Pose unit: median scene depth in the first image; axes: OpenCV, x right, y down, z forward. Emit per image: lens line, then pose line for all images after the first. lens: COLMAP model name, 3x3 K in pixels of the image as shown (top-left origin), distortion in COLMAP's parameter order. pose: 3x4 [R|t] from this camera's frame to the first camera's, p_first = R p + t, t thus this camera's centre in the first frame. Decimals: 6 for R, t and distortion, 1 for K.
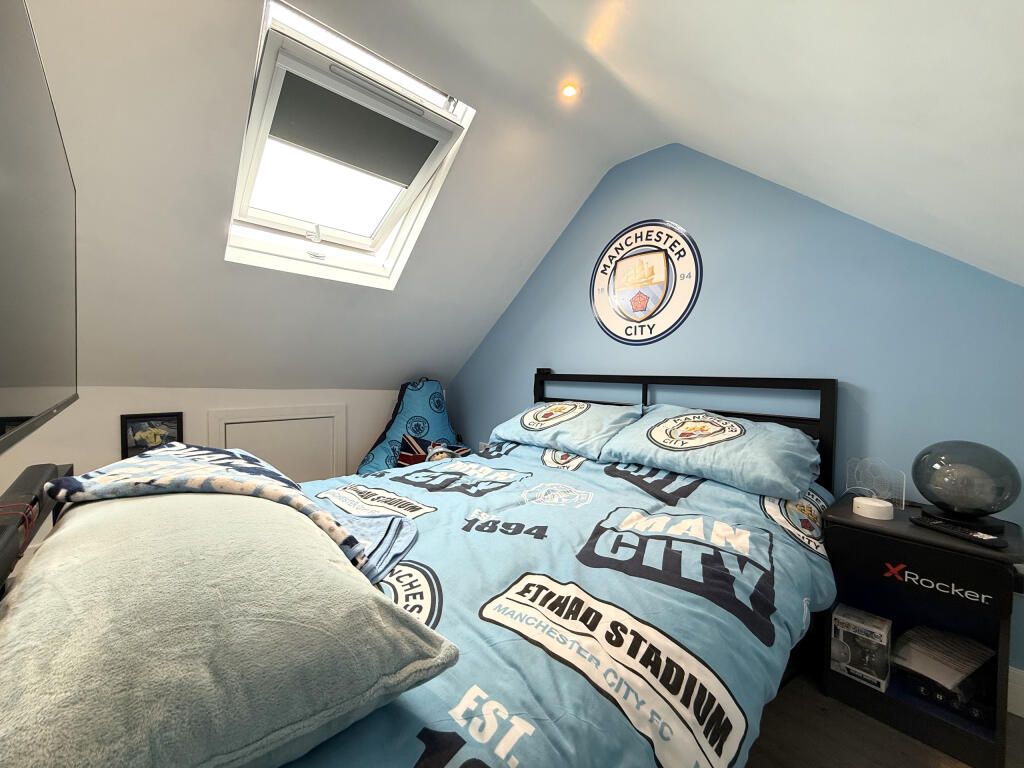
lens RADIAL K [[412.9, 0, 509.5], [0, 412.9, 381.4], [0, 0, 1]] dist [-0.002208, -0.000051]
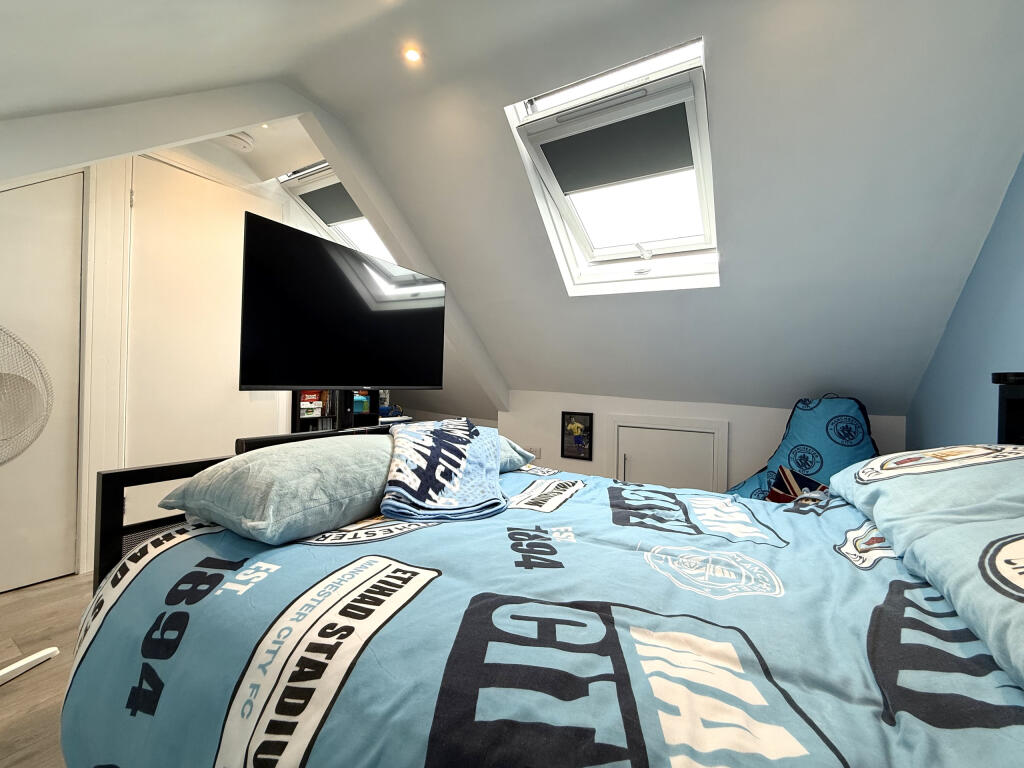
lens RADIAL K [[412.9, 0, 509.5], [0, 412.9, 381.4], [0, 0, 1]] dist [-0.002208, -0.000051]
pose [[0.269806, -0.013970, -0.962813, 0.651866], [-0.048227, 0.998444, -0.028002, 0.032907], [0.961706, 0.053989, 0.268713, 0.568019]]
